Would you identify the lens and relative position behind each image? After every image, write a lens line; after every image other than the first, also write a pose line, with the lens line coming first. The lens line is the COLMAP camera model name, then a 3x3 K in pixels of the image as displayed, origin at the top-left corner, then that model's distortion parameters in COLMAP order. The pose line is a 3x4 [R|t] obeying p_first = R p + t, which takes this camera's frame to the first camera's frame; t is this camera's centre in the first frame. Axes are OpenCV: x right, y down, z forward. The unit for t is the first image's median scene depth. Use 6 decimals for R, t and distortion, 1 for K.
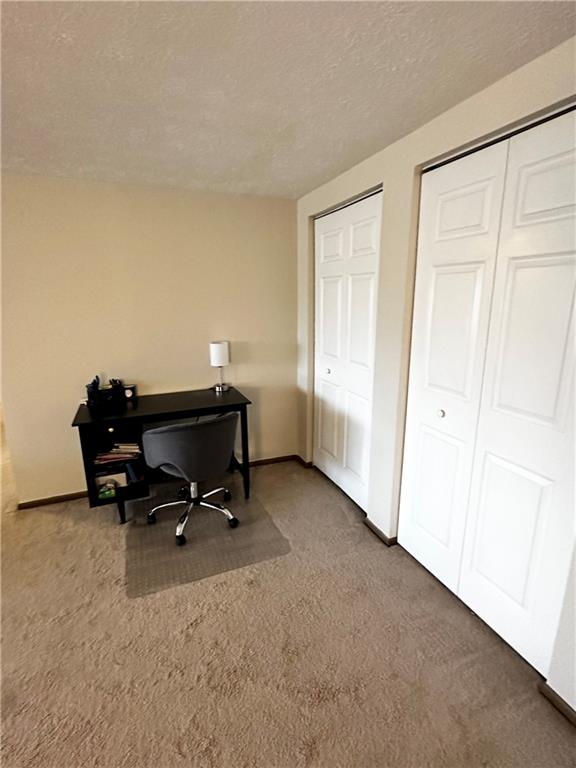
lens RADIAL K [[369.0, 0, 285.0], [0, 369.0, 382.6], [0, 0, 1]] dist [-0.001637, 0.001191]
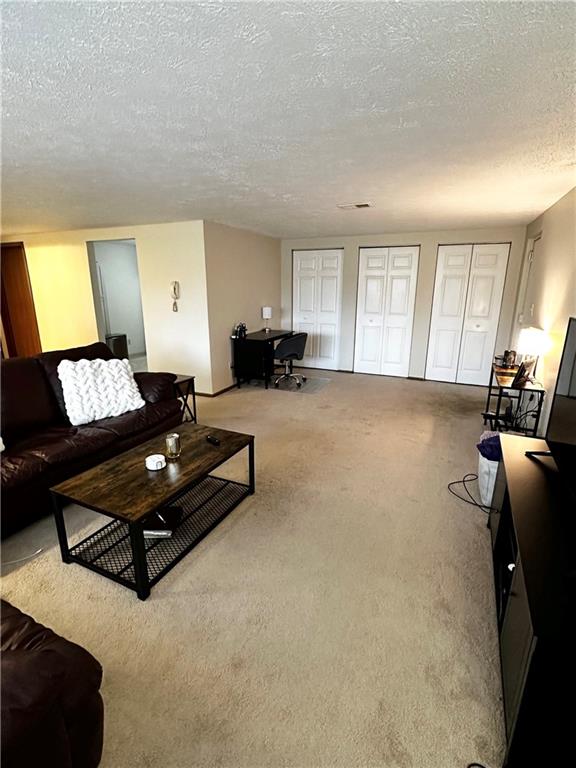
lens RADIAL K [[369.0, 0, 285.0], [0, 369.0, 382.6], [0, 0, 1]] dist [-0.001637, 0.001191]
pose [[0.731793, -0.159950, 0.662491, -1.567030], [0.144871, 0.986362, 0.078118, 0.164906], [-0.665951, 0.038809, 0.744985, -0.605554]]
